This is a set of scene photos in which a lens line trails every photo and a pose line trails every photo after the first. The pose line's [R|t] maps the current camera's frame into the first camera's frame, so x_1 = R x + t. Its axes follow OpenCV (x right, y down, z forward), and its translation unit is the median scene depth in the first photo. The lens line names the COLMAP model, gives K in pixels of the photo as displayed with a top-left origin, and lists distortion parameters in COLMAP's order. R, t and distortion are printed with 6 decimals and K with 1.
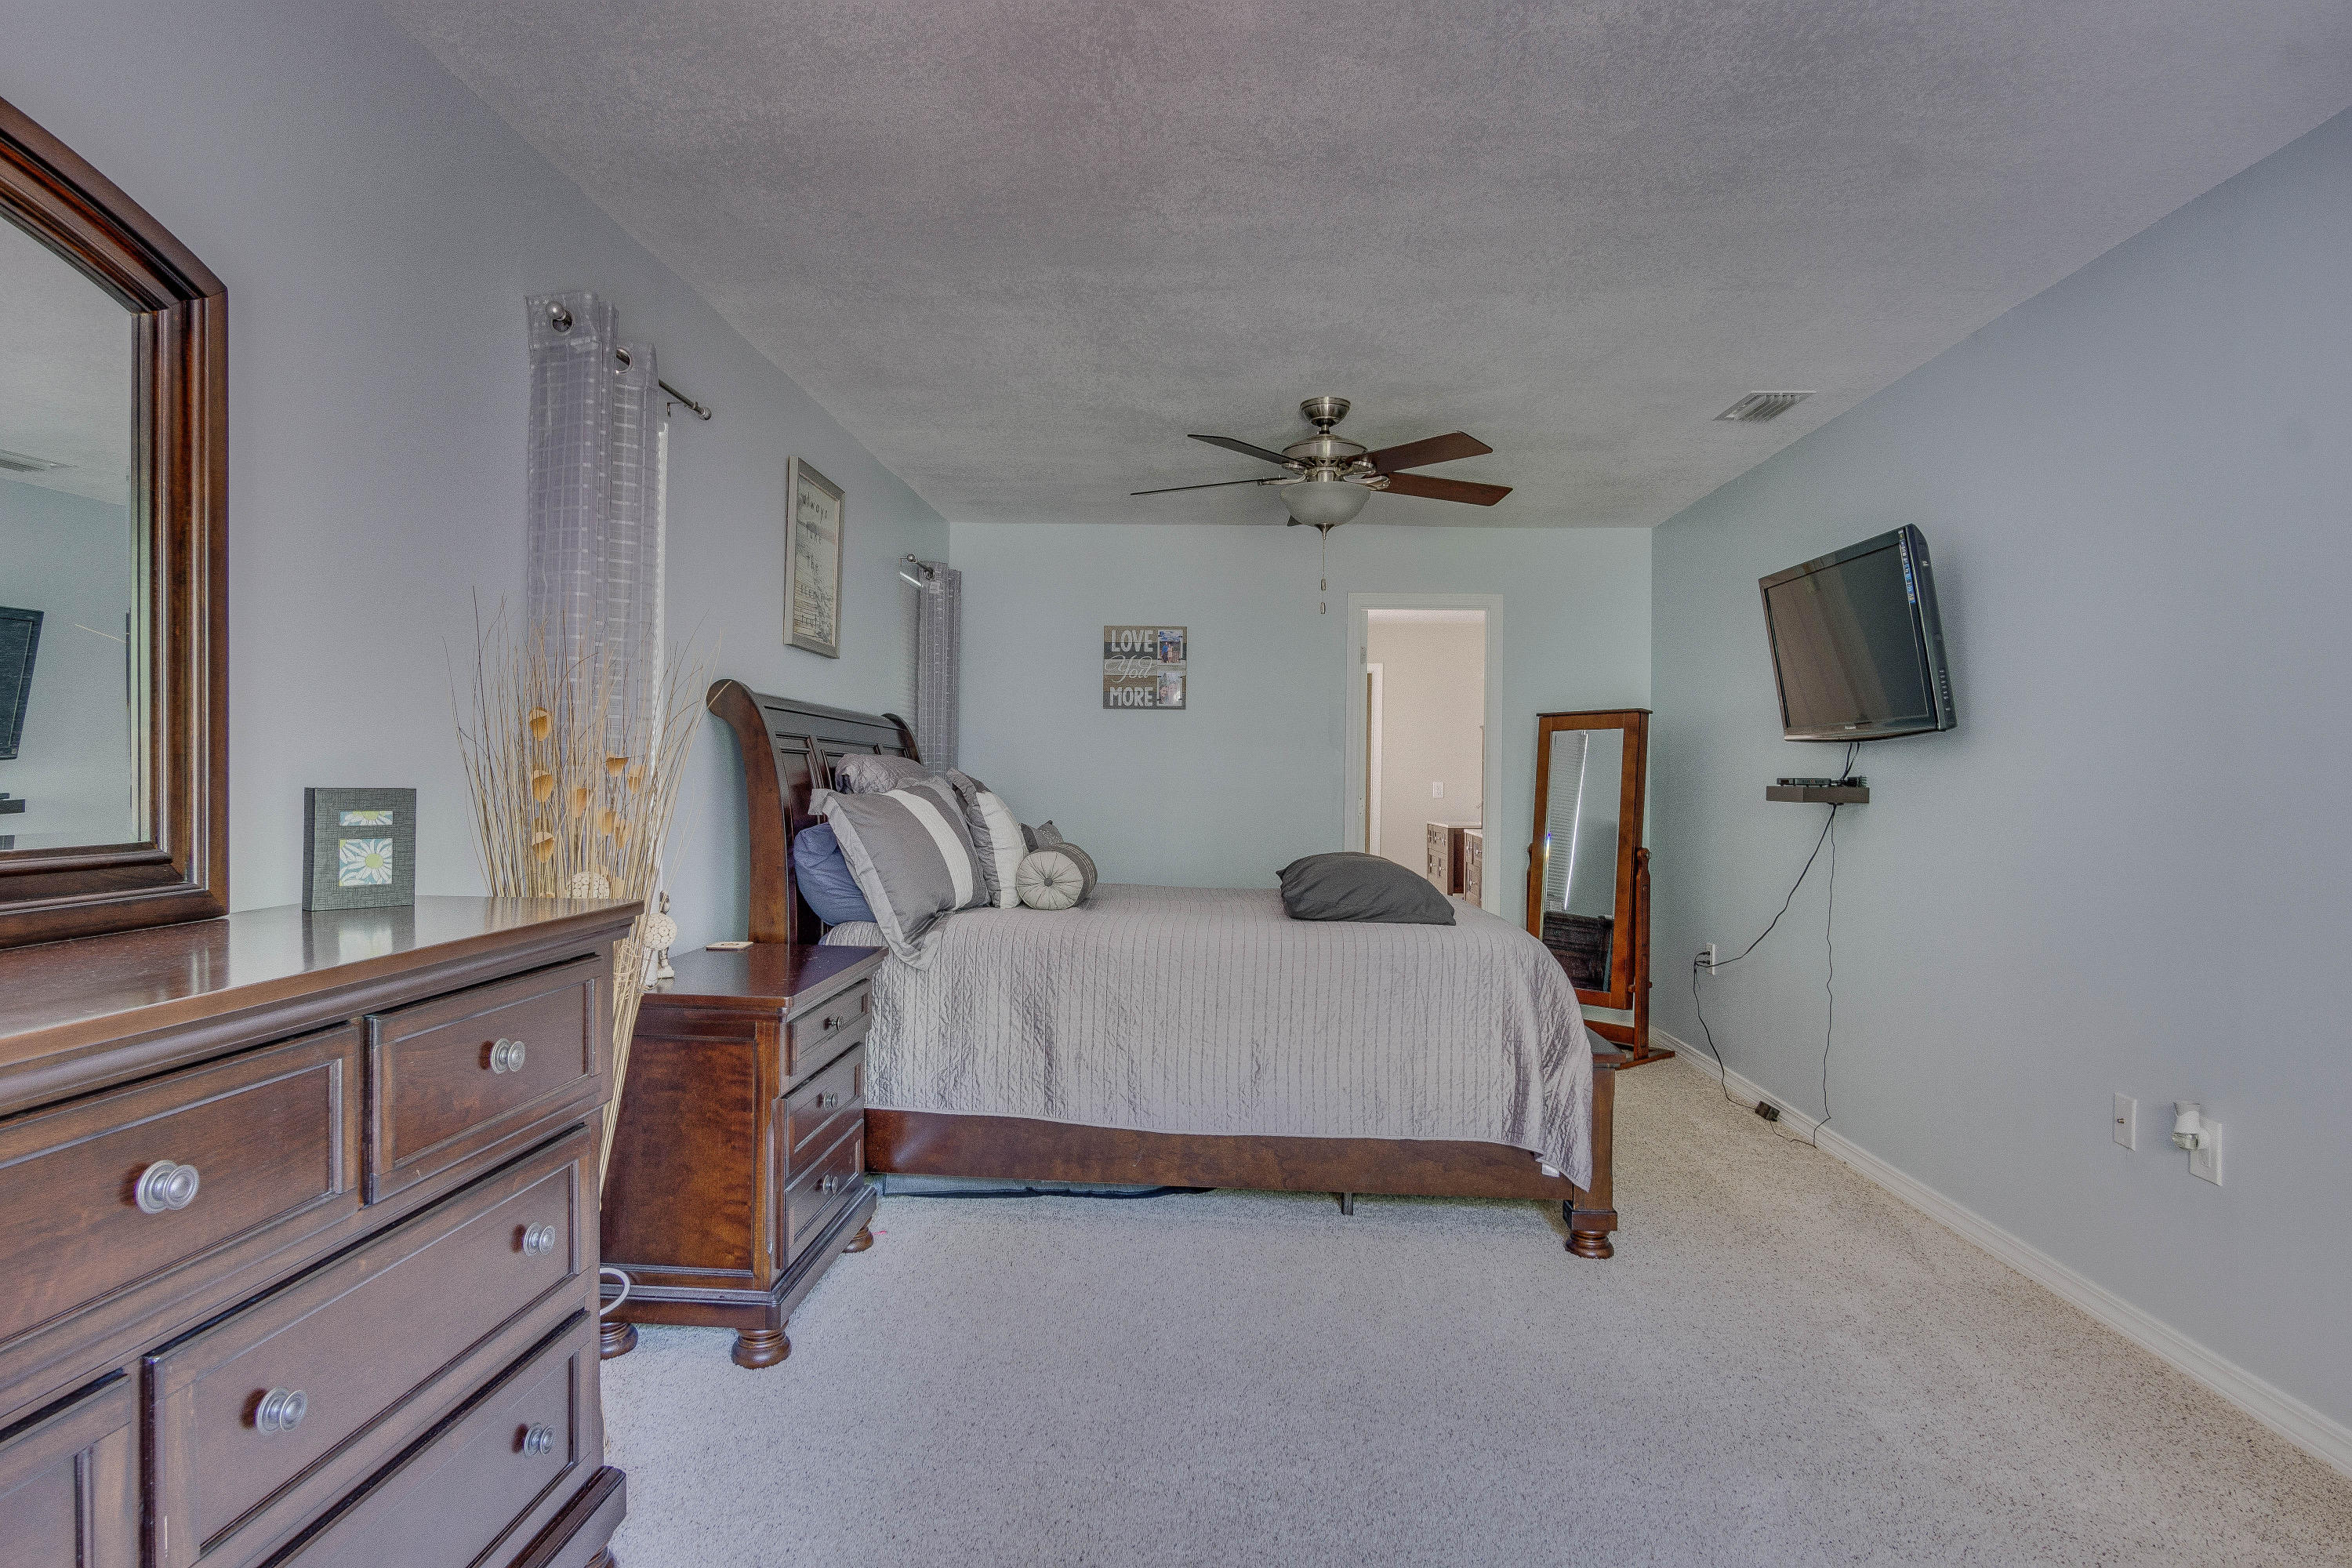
lens RADIAL K [[1295.9, 0, 1164.2], [0, 1295.9, 791.0], [0, 0, 1]] dist [-0.032847, 0.009752]
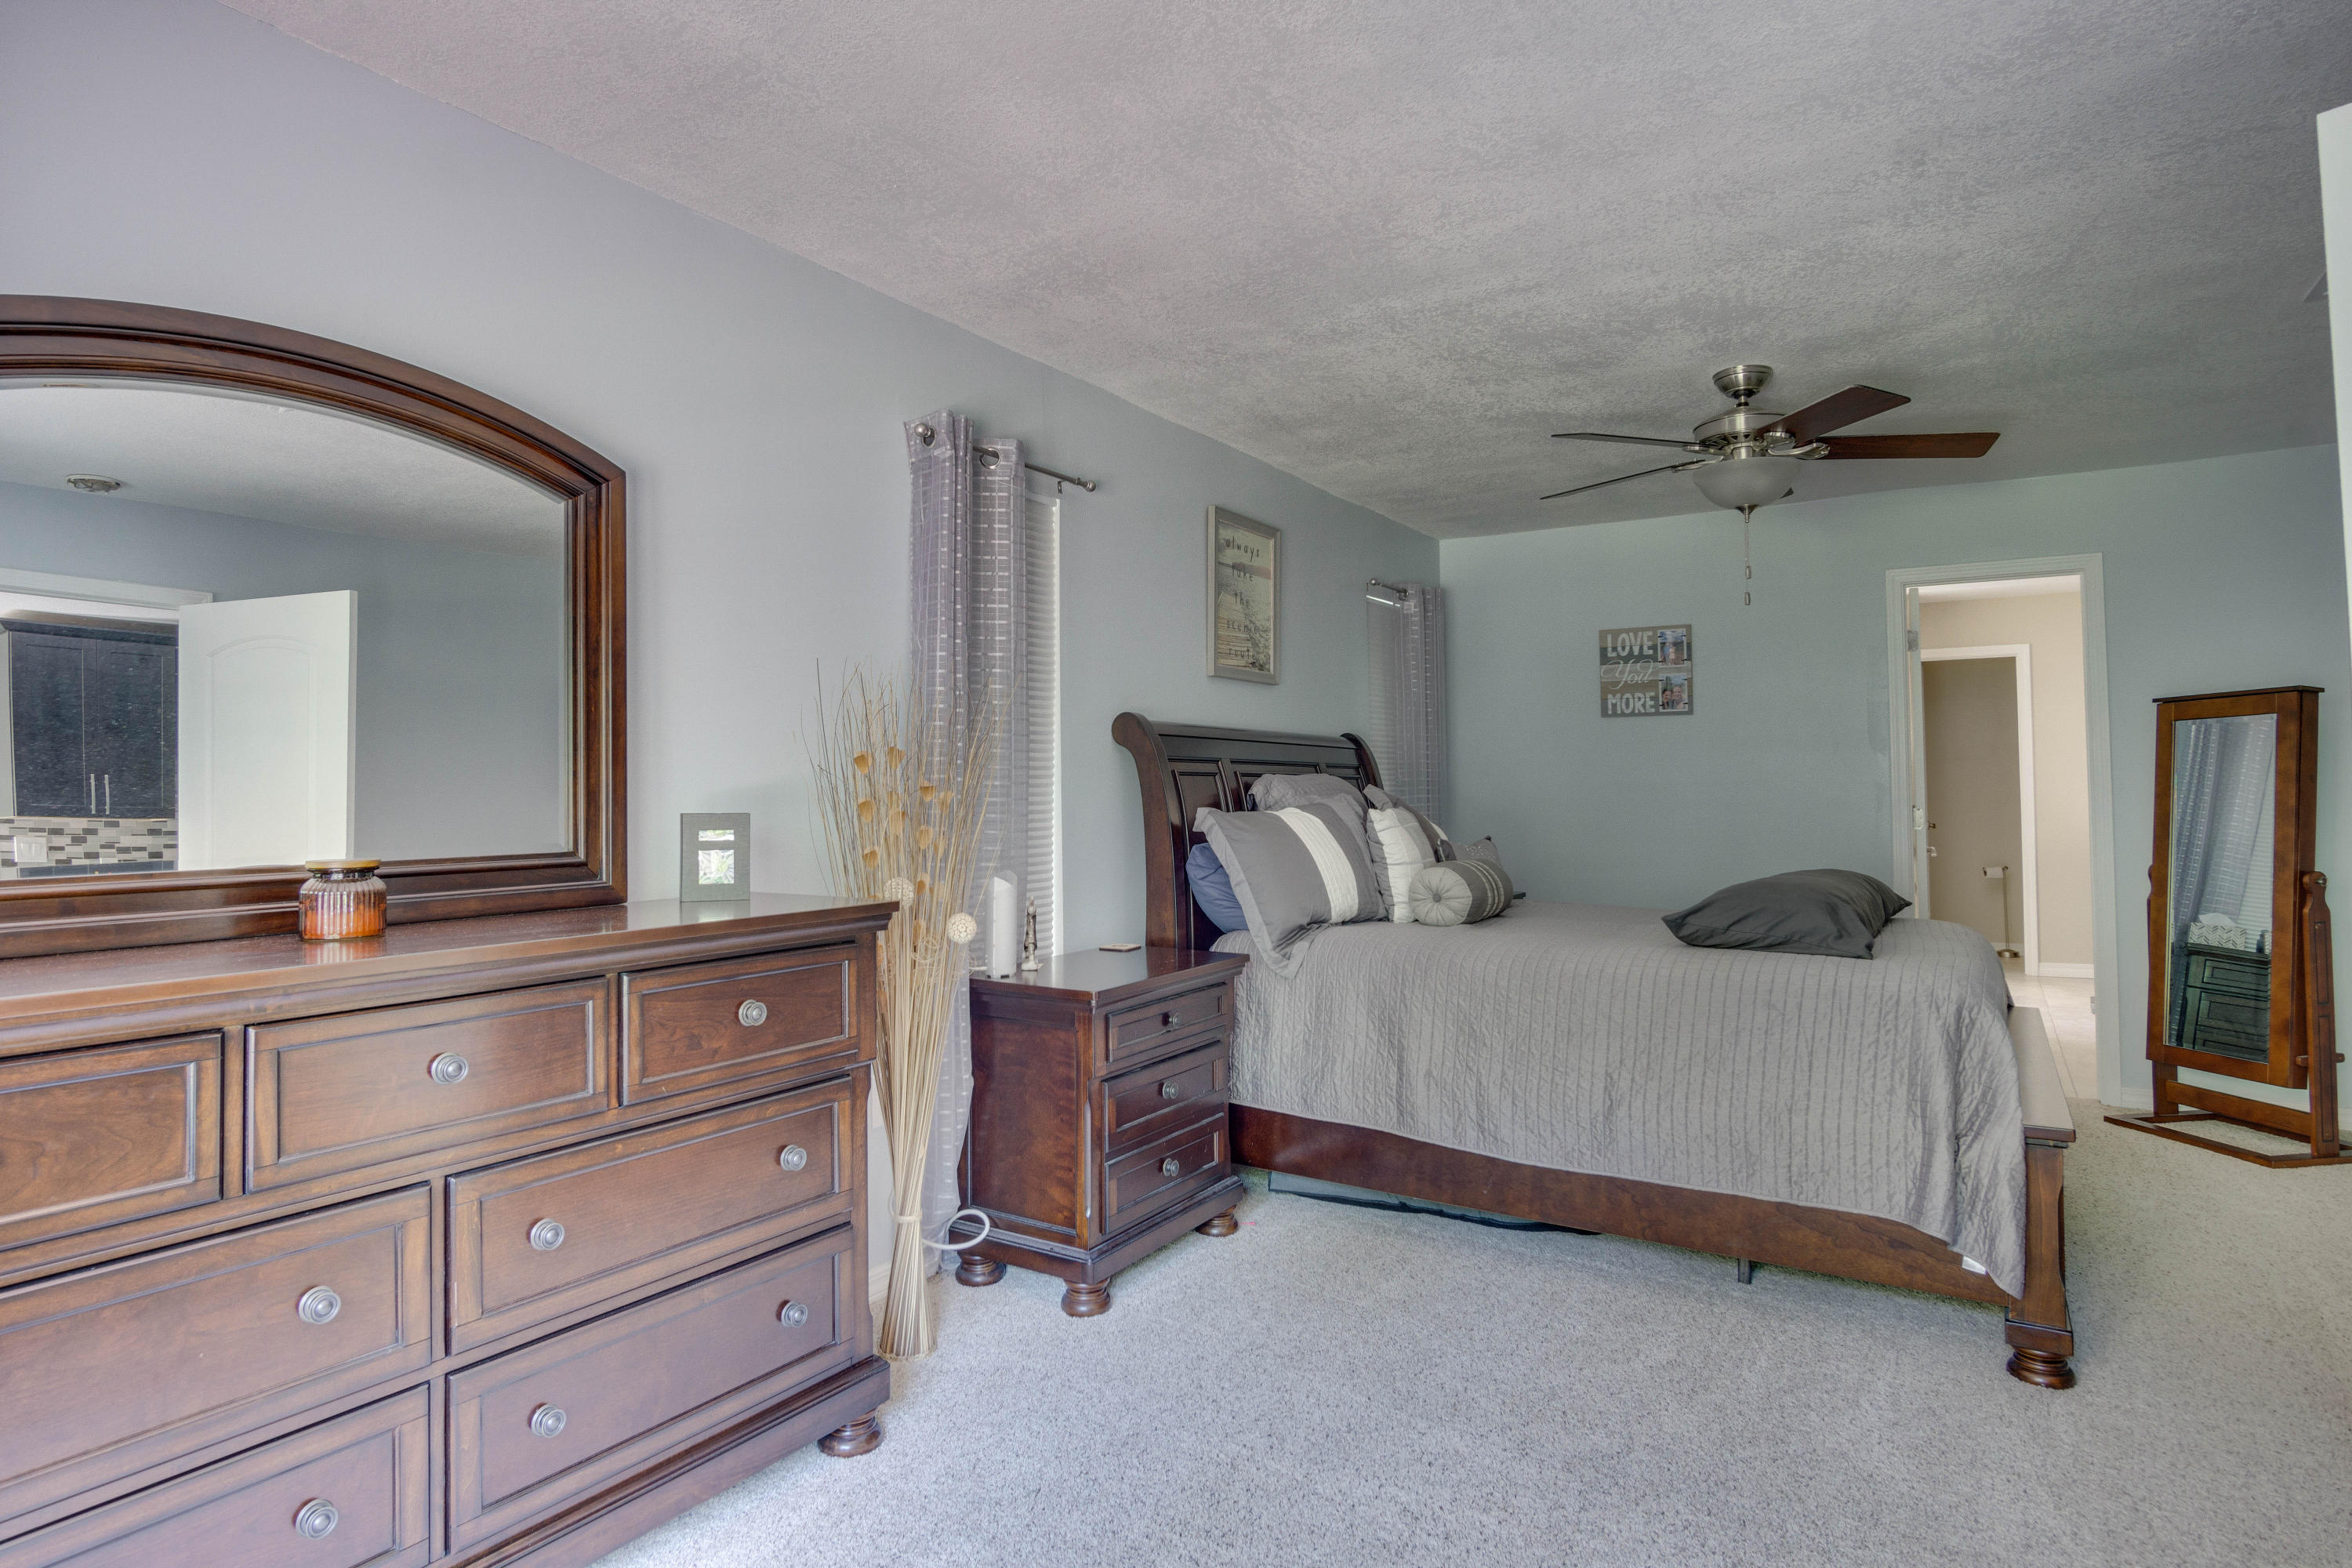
lens RADIAL K [[1295.9, 0, 1104.8], [0, 1295.9, 755.5], [0, 0, 1]] dist [-0.032847, 0.009752]
pose [[0.855921, -0.031750, -0.516132, 0.243164], [0.011623, 0.999042, -0.042181, -0.000497], [0.516977, 0.030104, 0.855470, 0.014236]]
